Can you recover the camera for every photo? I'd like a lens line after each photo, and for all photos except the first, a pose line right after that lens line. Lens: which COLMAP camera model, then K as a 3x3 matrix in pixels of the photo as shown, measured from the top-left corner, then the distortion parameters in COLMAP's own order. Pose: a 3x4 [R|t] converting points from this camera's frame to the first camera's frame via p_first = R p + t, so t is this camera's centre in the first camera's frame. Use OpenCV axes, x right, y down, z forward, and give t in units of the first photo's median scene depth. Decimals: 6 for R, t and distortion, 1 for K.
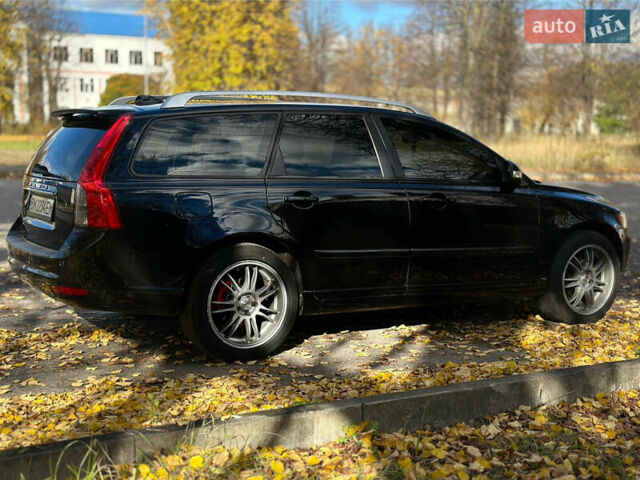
lens RADIAL K [[965.1, 0, 317.5], [0, 965.1, 262.7], [0, 0, 1]] dist [0.145875, -0.073270]
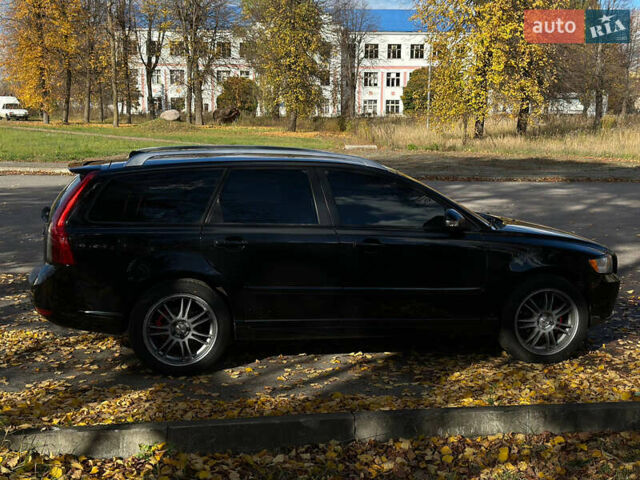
lens RADIAL K [[955.9, 0, 333.1], [0, 955.9, 250.0], [0, 0, 1]] dist [0.152276, -0.132897]
pose [[0.936428, 0.043707, -0.348128, 0.457512], [-0.039581, 0.999036, 0.018959, -0.076149], [0.348621, -0.003975, 0.937255, -0.048599]]
